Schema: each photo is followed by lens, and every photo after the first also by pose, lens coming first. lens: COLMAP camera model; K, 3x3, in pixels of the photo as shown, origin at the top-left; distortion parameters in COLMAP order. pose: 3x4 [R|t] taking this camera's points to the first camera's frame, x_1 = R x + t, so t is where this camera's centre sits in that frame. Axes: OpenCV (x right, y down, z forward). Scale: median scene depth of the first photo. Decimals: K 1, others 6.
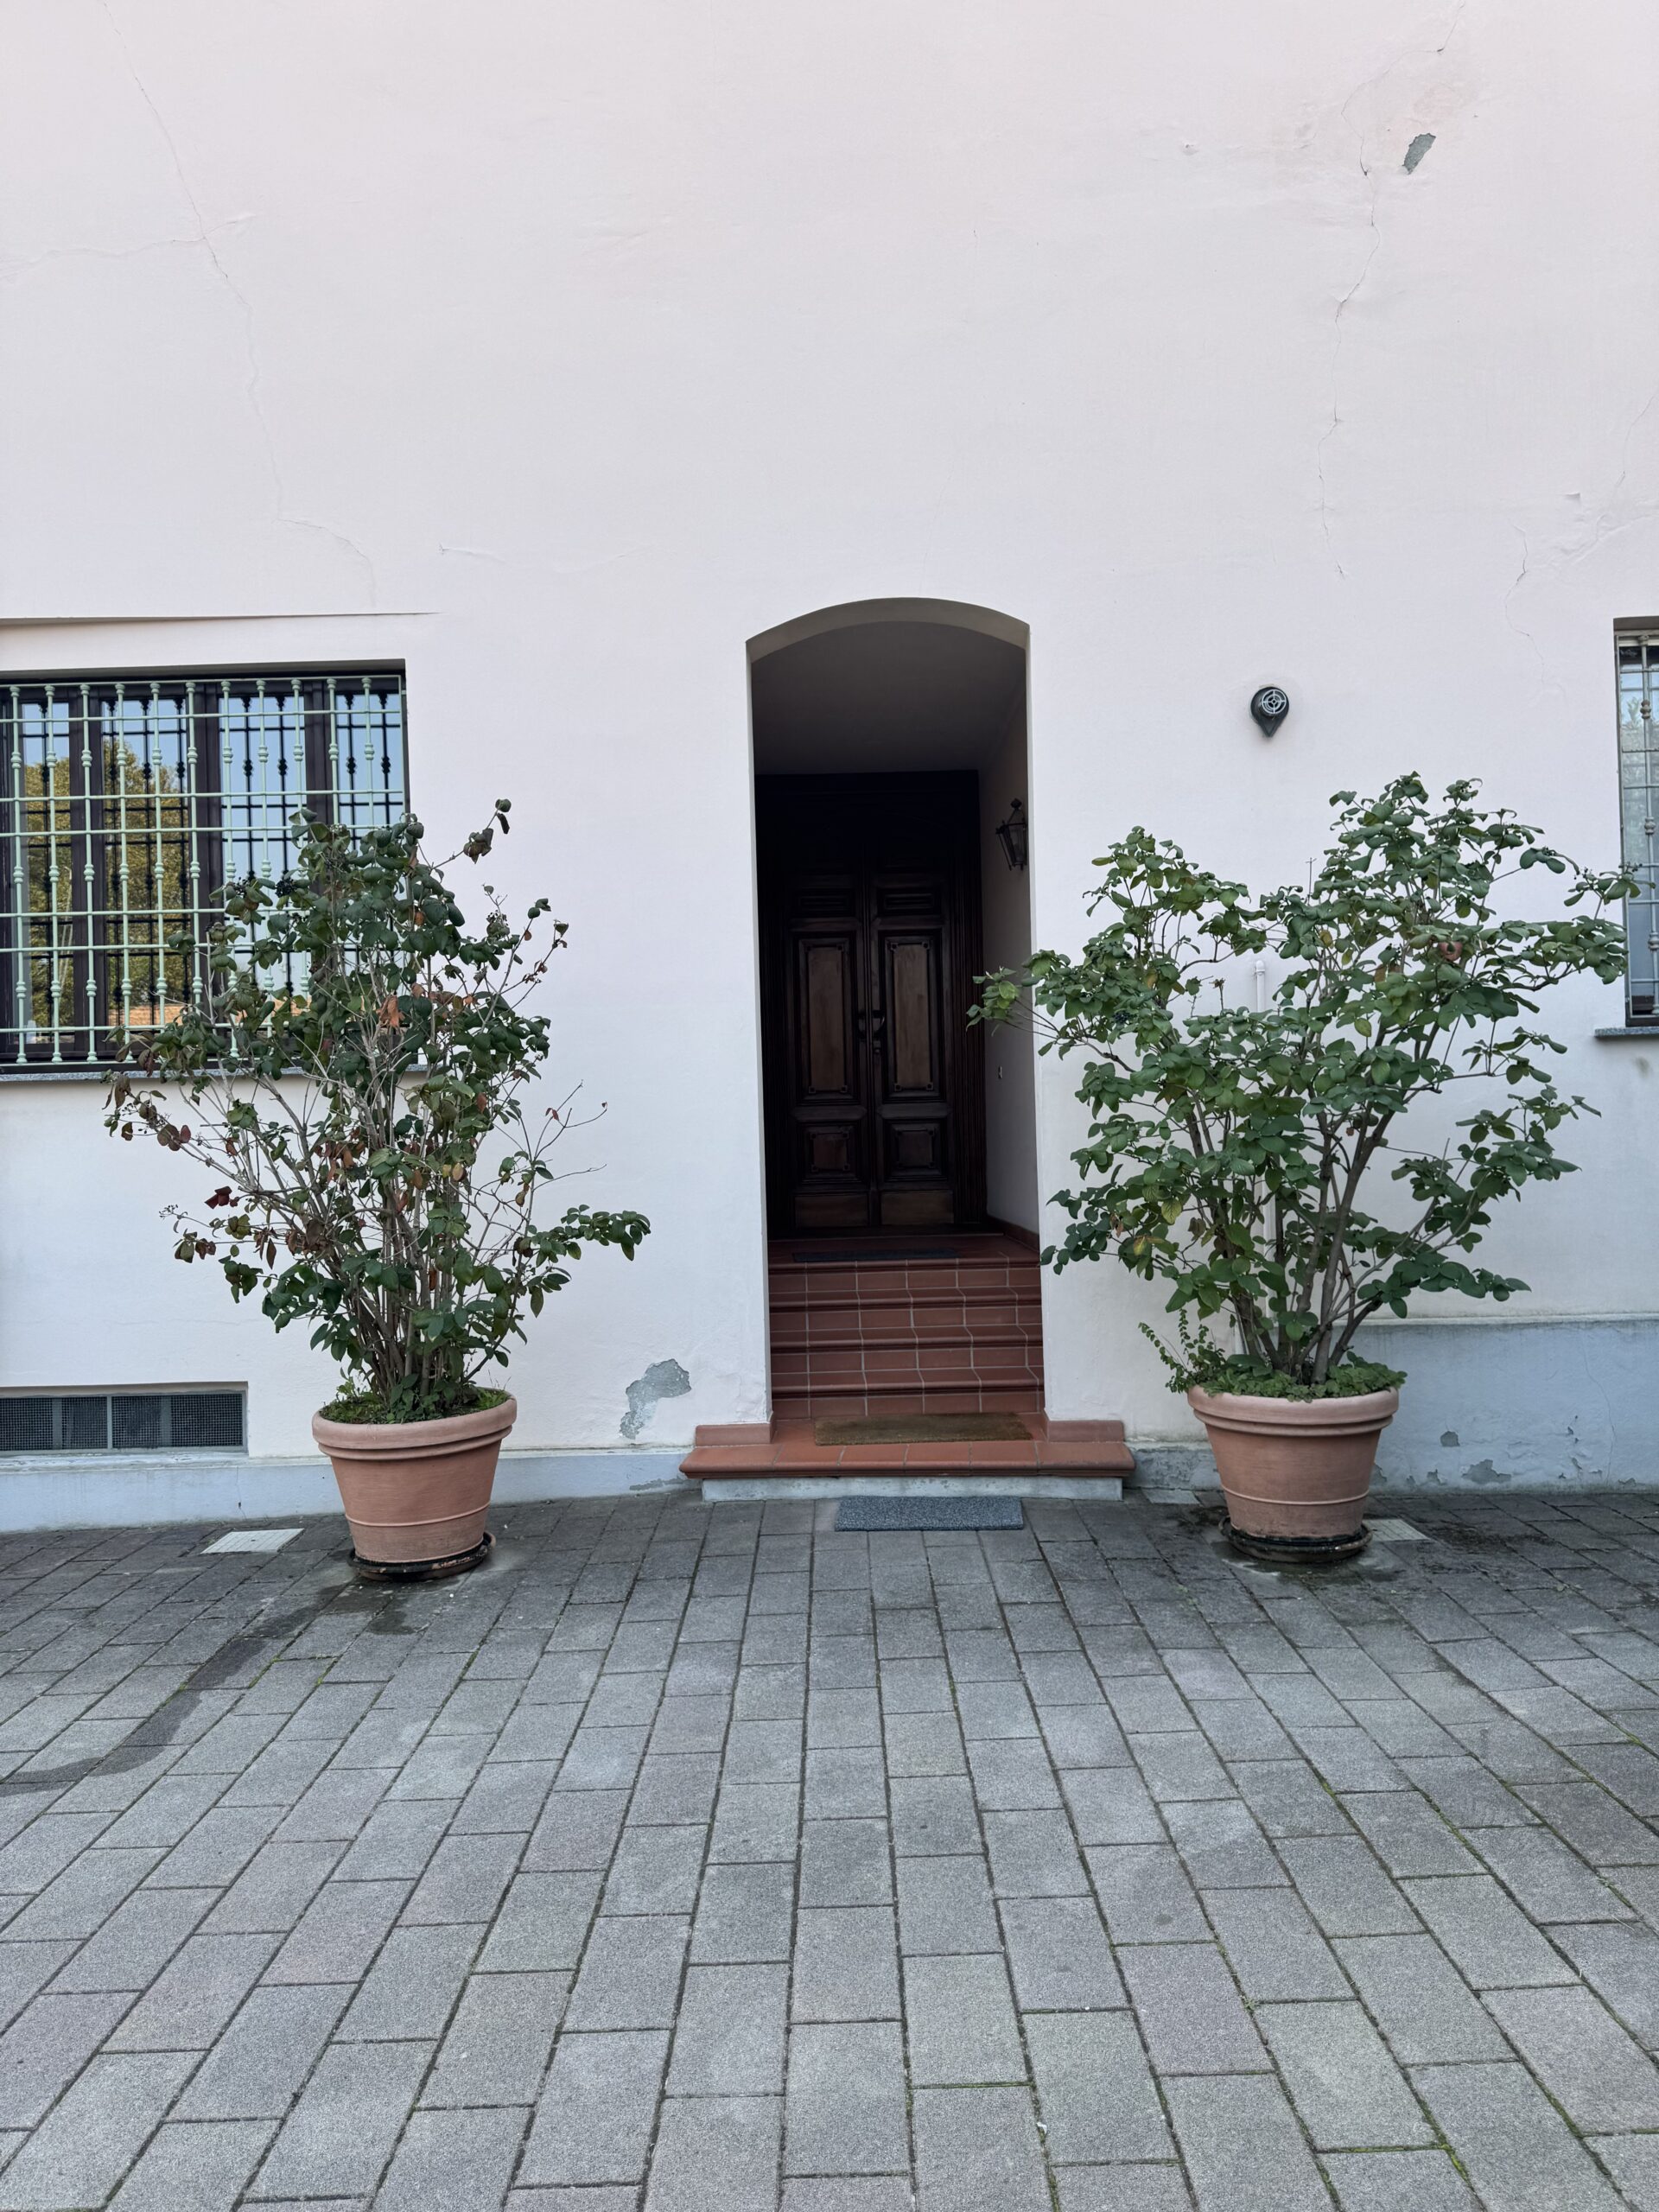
lens RADIAL K [[1566.1, 0, 837.9], [0, 1566.1, 1098.8], [0, 0, 1]] dist [0.031595, -0.035514]
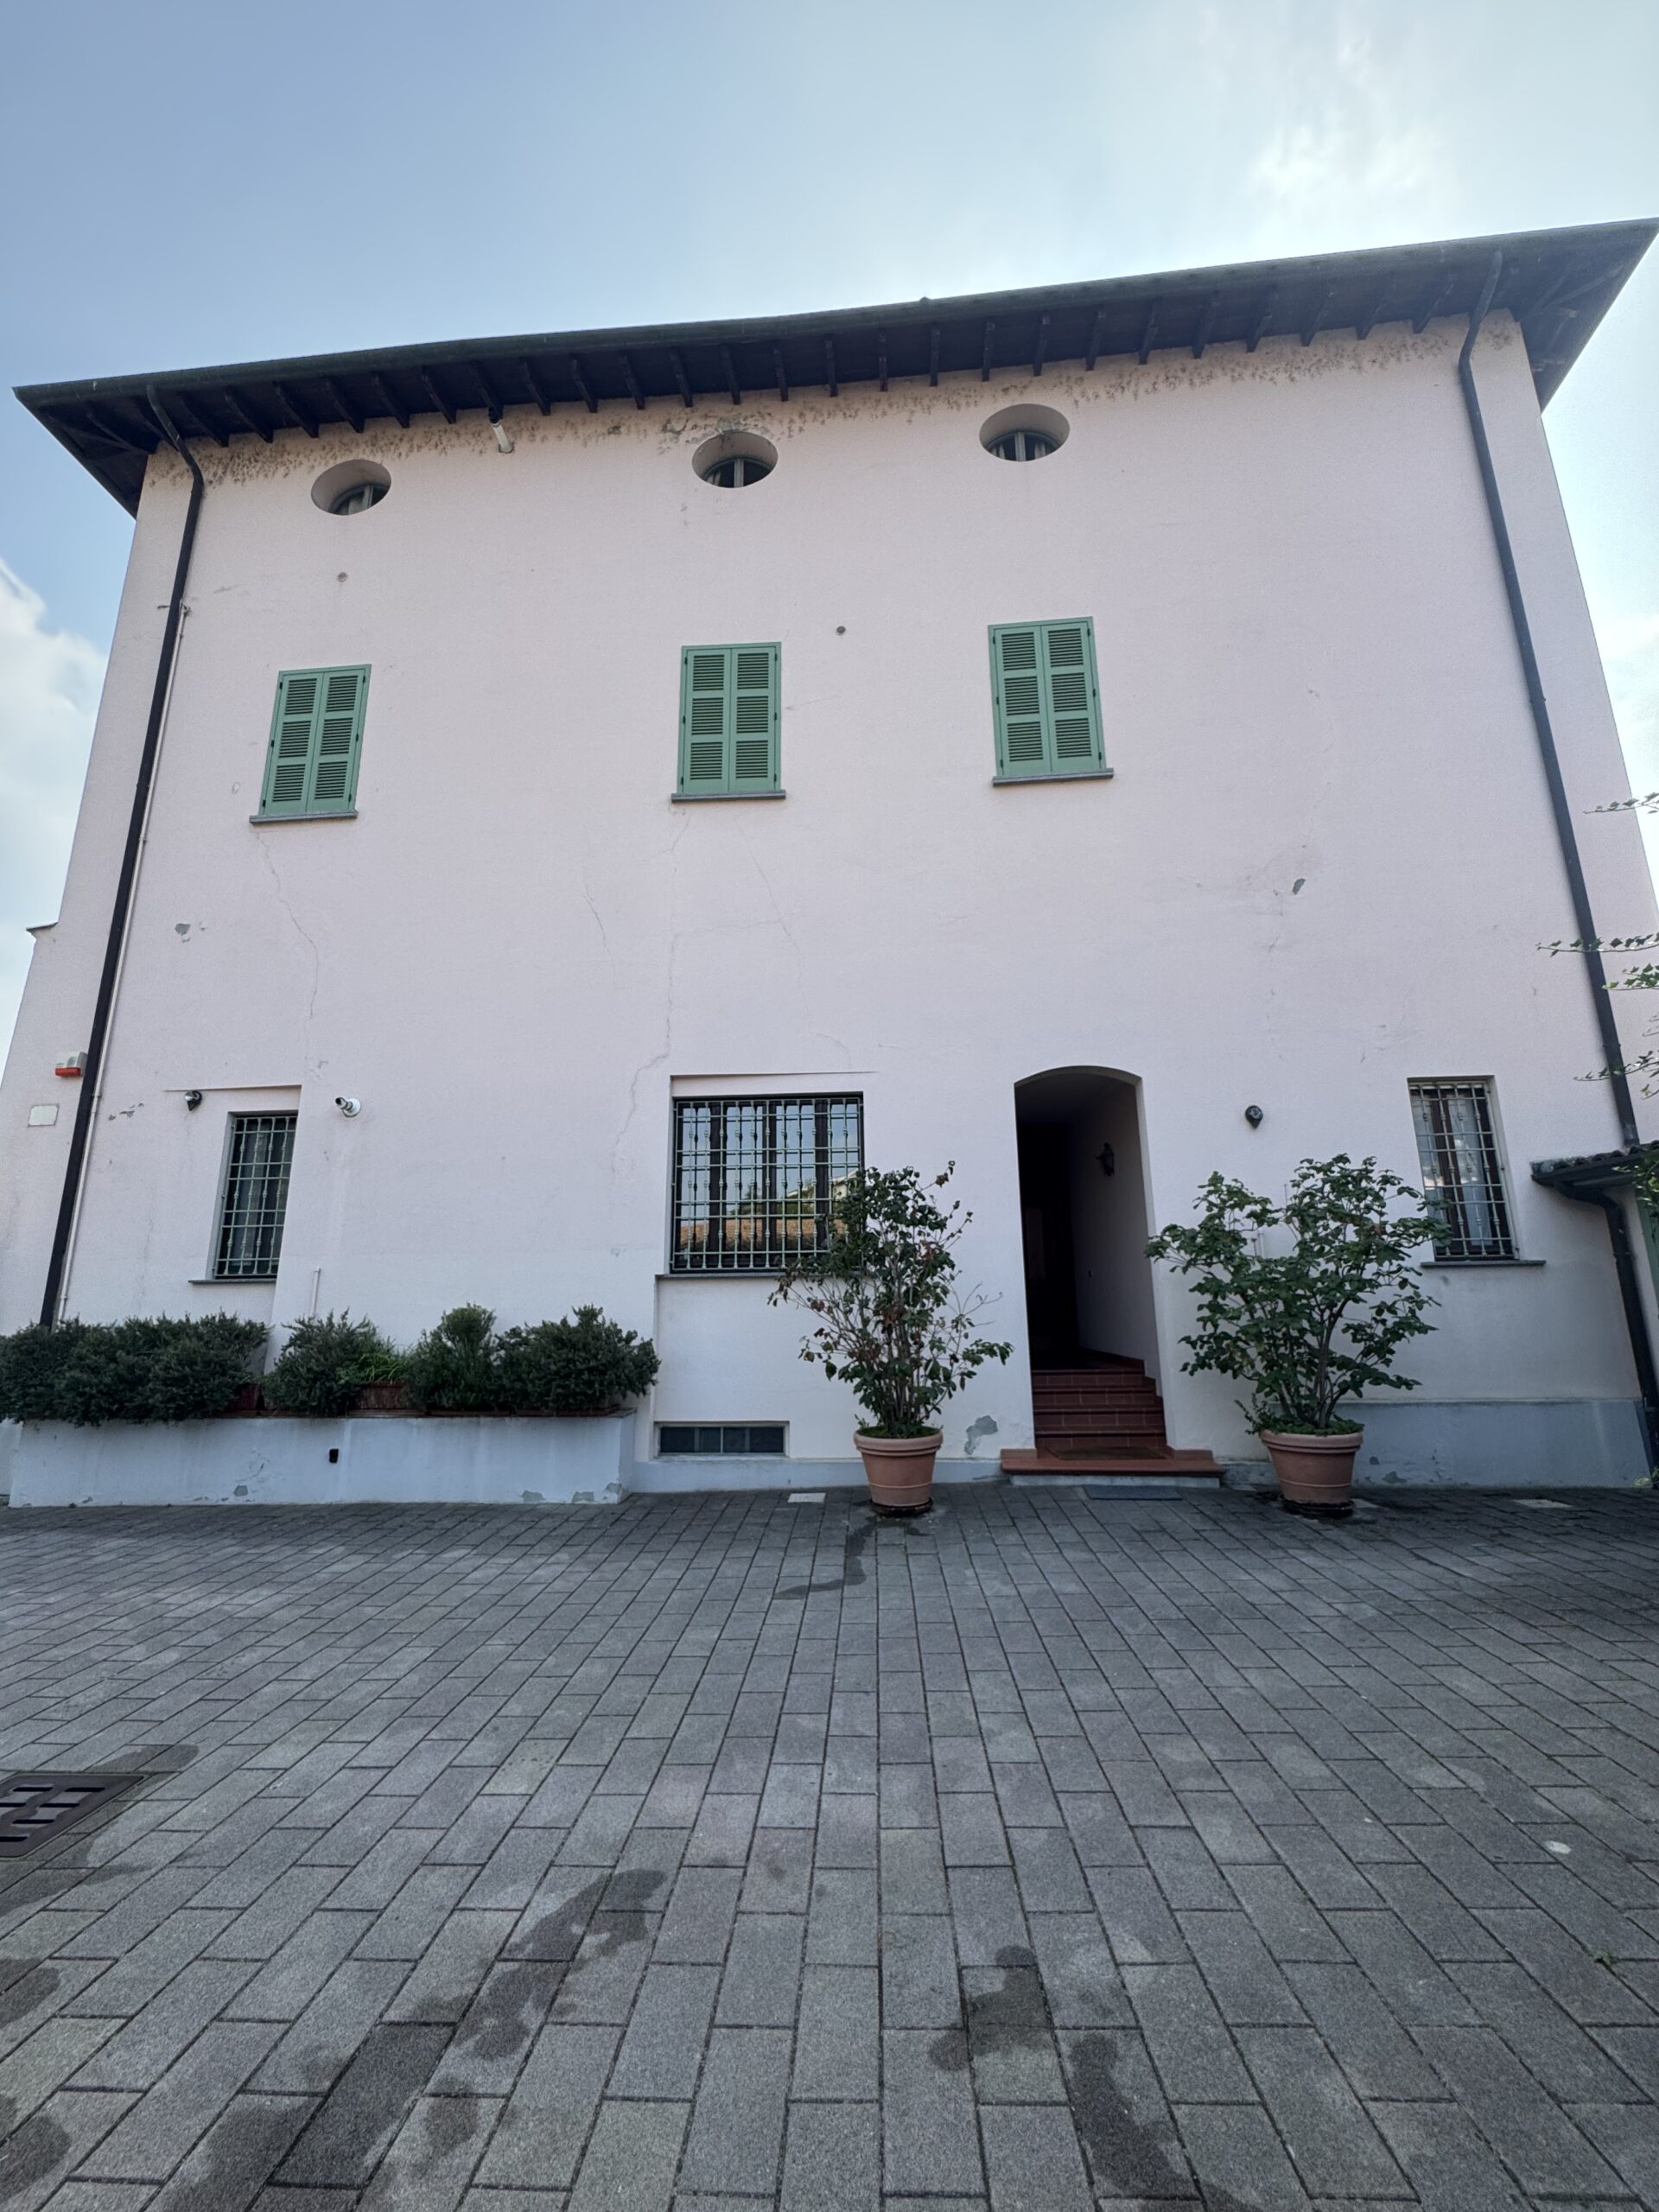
lens RADIAL K [[881.9, 0, 831.5], [0, 881.9, 1099.4], [0, 0, 1]] dist [-0.009289, 0.001186]
pose [[0.998758, 0.004308, -0.049648, -0.308669], [-0.014200, 0.979554, -0.200681, -0.011574], [0.047768, 0.201137, 0.978398, -0.304838]]
